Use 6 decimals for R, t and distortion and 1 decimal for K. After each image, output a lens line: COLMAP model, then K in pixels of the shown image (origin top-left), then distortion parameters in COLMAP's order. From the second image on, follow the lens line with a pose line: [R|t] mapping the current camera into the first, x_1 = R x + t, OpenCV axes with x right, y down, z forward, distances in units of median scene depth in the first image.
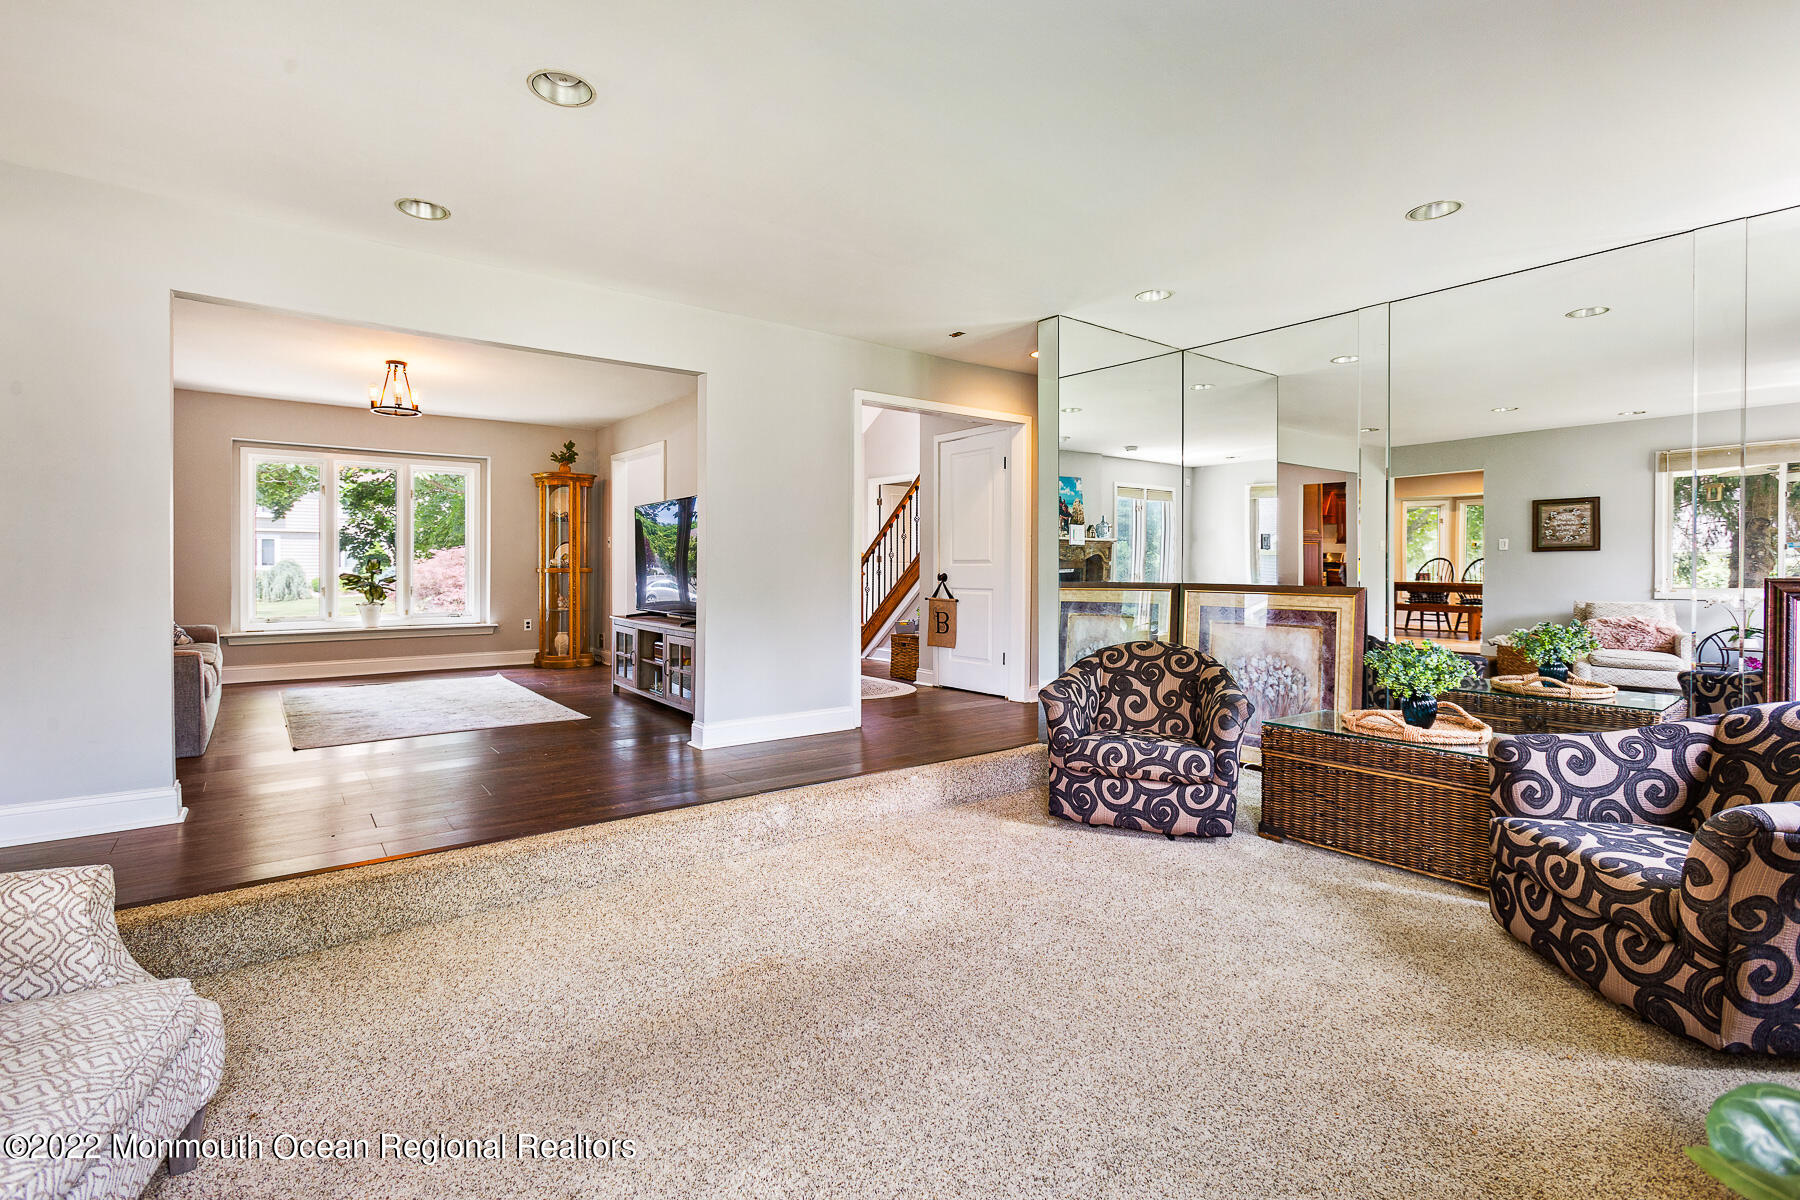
lens RADIAL K [[820.4, 0, 883.7], [0, 820.4, 582.5], [0, 0, 1]] dist [-0.039144, 0.020065]
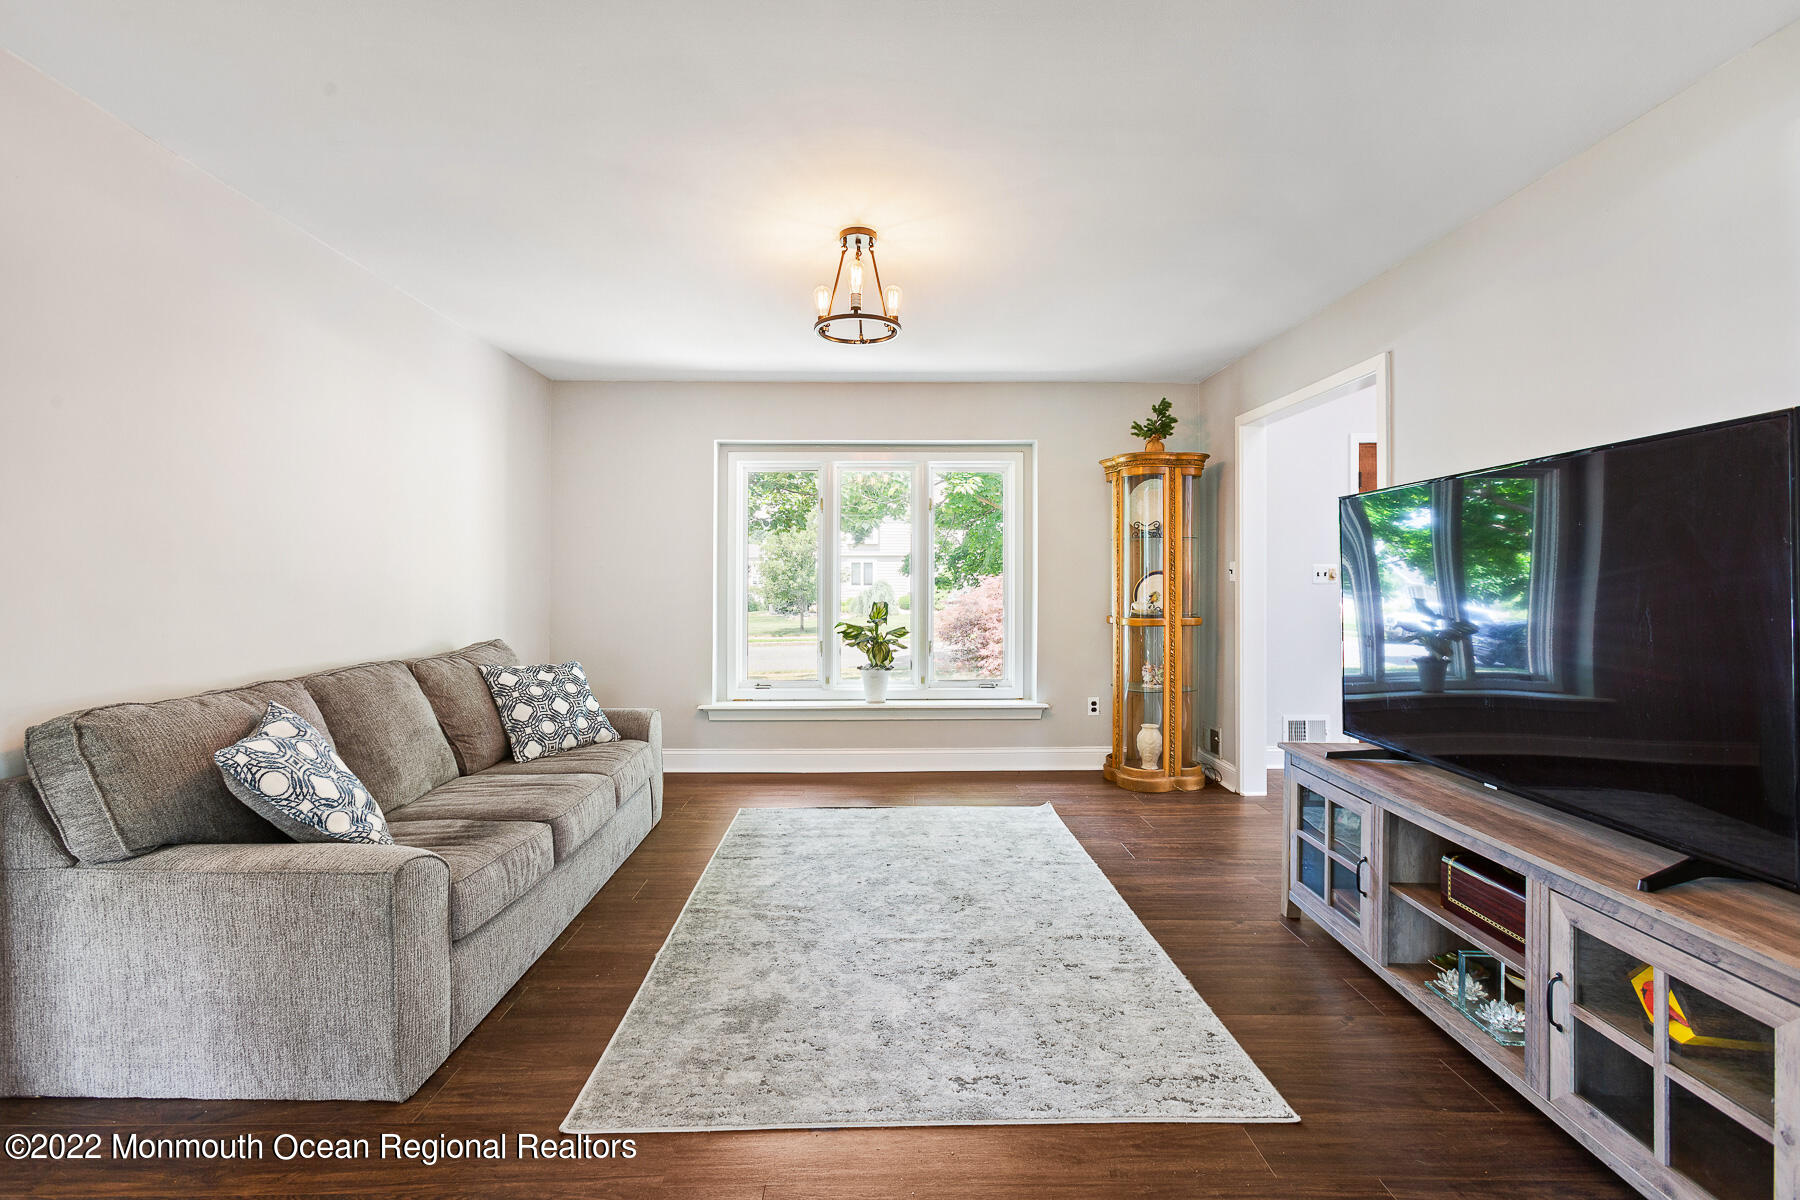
lens RADIAL K [[820.4, 0, 883.7], [0, 820.4, 582.5], [0, 0, 1]] dist [-0.039144, 0.020065]
pose [[0.799831, -0.004098, -0.600211, -0.196551], [-0.006819, 0.999850, -0.015914, -0.031738], [0.600186, 0.016822, 0.799683, 0.418269]]
